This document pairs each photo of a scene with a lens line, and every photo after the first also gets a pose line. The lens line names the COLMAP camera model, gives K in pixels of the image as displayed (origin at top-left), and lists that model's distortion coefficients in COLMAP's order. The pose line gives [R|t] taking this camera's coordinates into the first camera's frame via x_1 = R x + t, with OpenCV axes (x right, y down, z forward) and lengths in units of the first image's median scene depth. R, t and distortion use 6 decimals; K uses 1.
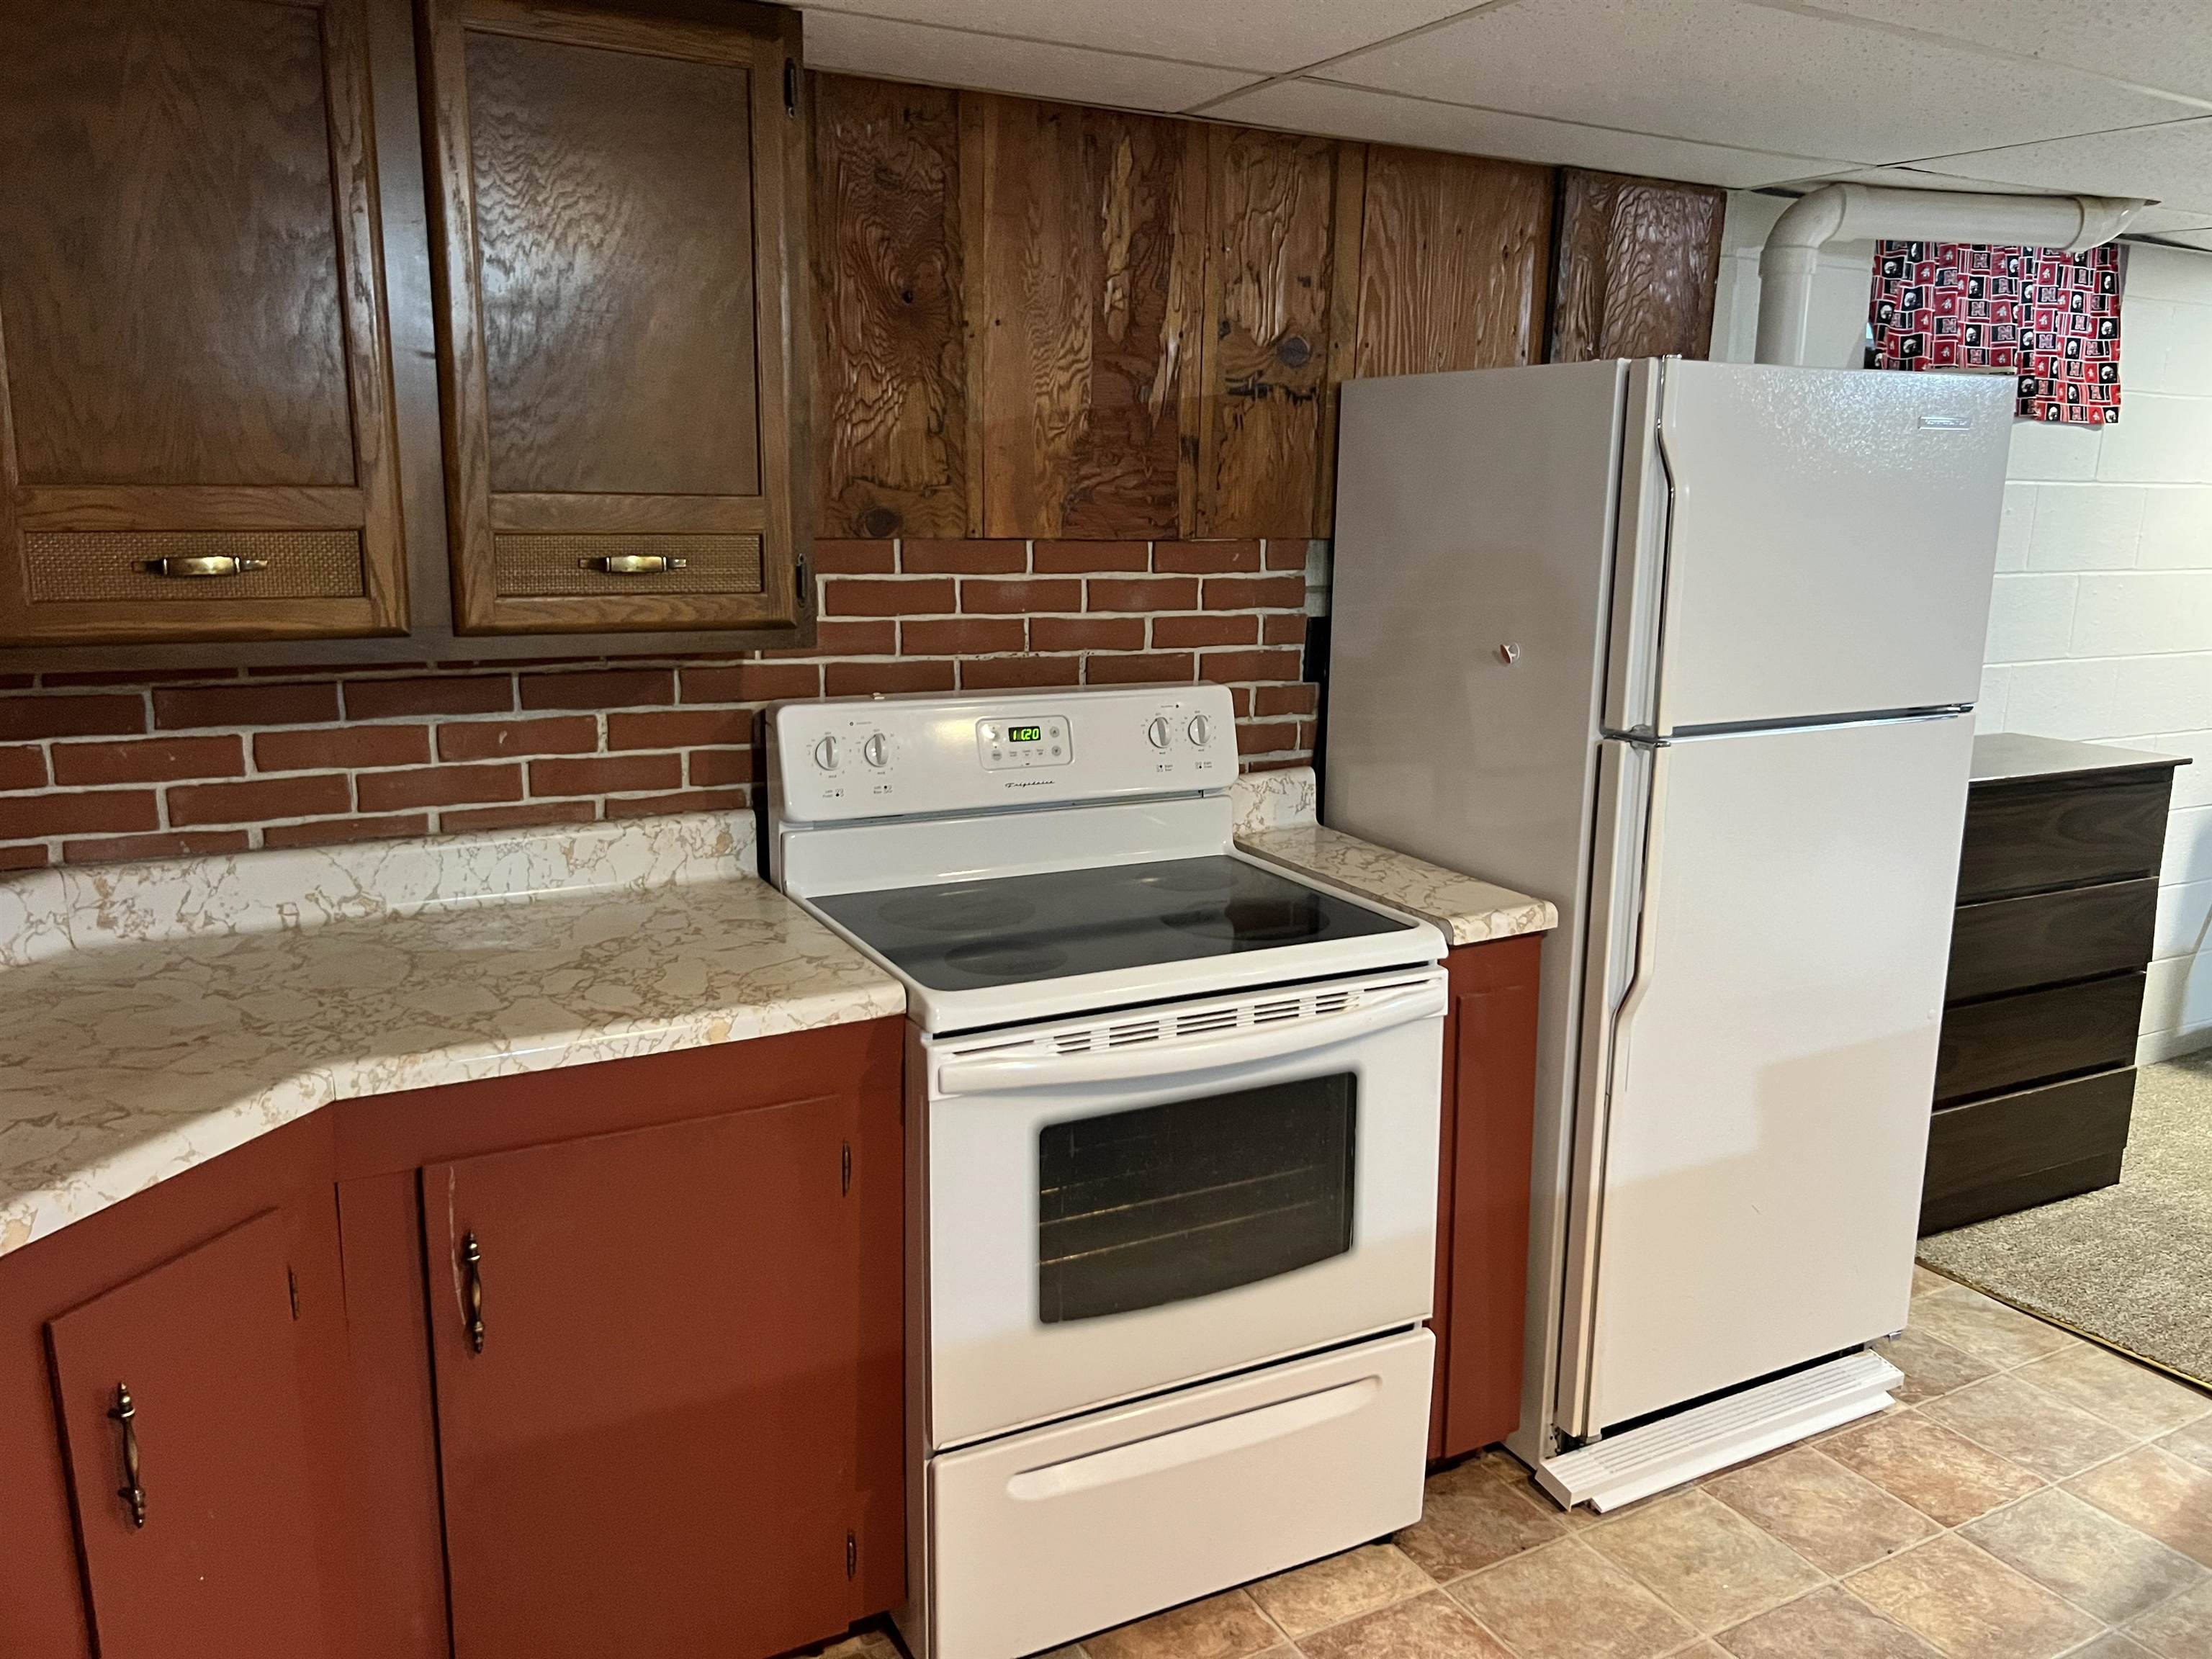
lens RADIAL K [[1669.1, 0, 1106.0], [0, 1669.1, 829.5], [0, 0, 1]] dist [0.028450, -0.064783]
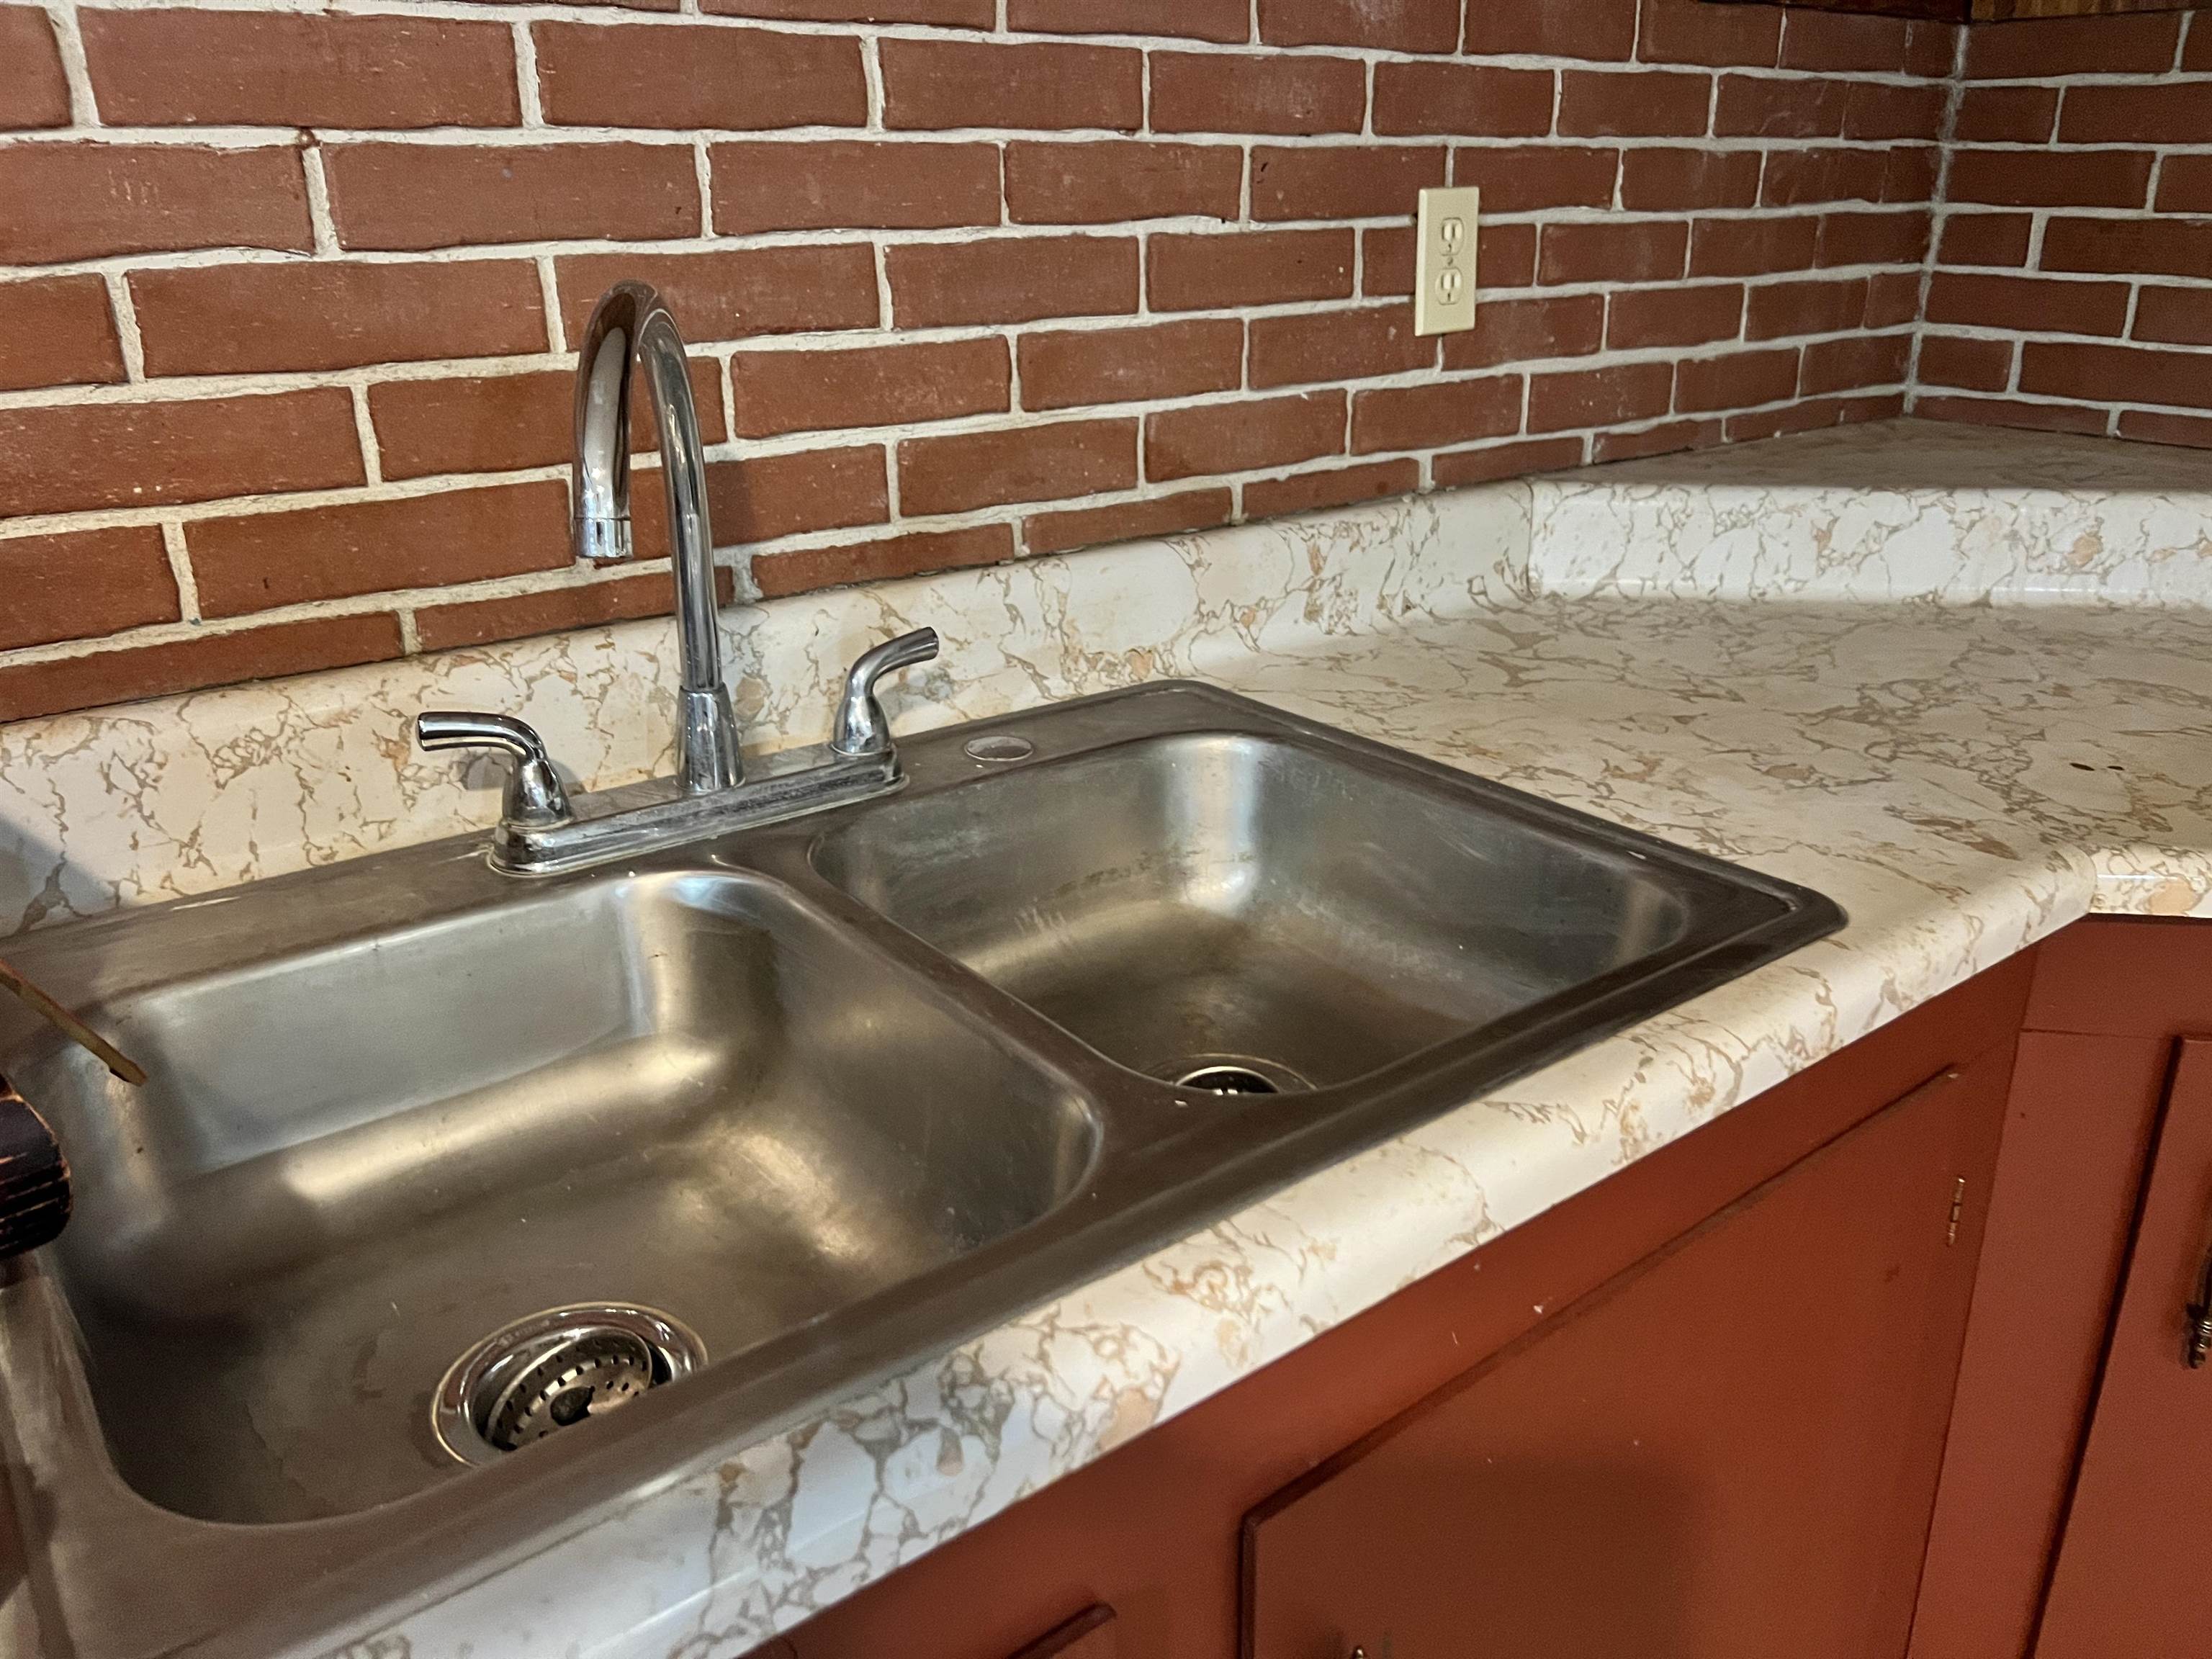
lens RADIAL K [[1669.1, 0, 1106.0], [0, 1669.1, 829.5], [0, 0, 1]] dist [0.028450, -0.064783]
pose [[0.816826, 0.192385, -0.543859, -0.187625], [-0.083673, 0.972295, 0.218271, 0.004971], [0.570783, -0.132783, 0.810293, 0.281847]]
